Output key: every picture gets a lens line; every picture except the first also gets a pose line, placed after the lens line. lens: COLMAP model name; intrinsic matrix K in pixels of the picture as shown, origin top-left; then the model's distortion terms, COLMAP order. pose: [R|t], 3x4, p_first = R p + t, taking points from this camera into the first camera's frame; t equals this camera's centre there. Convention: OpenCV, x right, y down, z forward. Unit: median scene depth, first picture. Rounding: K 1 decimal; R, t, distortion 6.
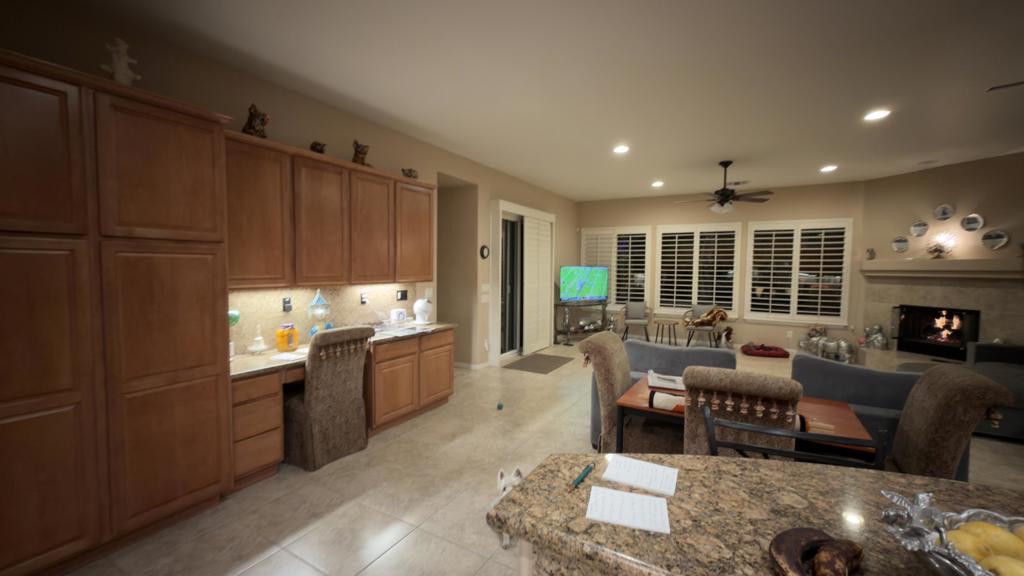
lens RADIAL K [[407.7, 0, 512.0], [0, 407.7, 288.0], [0, 0, 1]] dist [-0.000103, 0.000412]
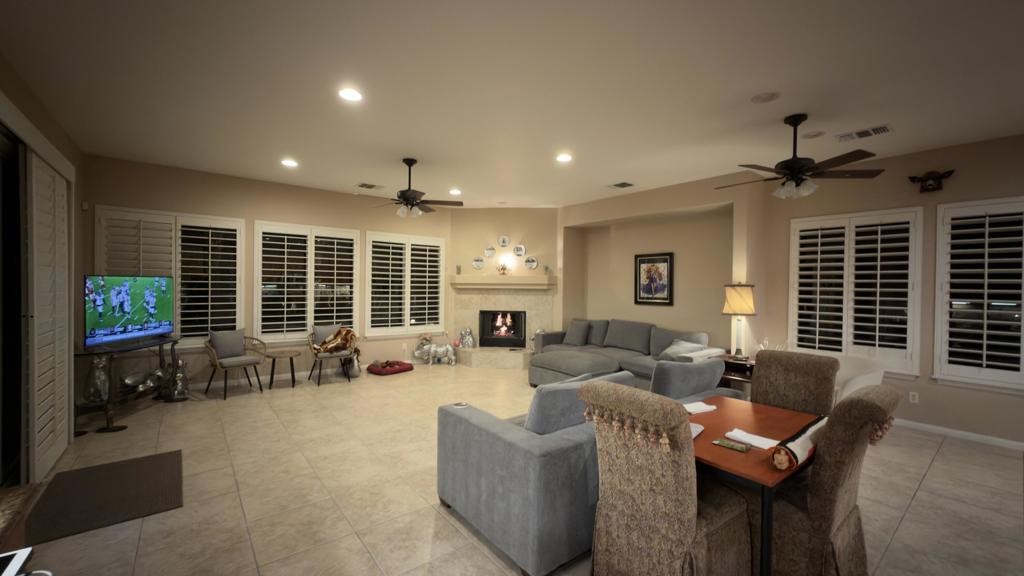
lens RADIAL K [[407.7, 0, 512.0], [0, 407.7, 288.0], [0, 0, 1]] dist [-0.000103, 0.000412]
pose [[0.365584, -0.012741, 0.930691, -0.177927], [0.036770, 0.999323, -0.000763, -0.022052], [-0.930052, 0.034501, 0.365805, 0.401500]]
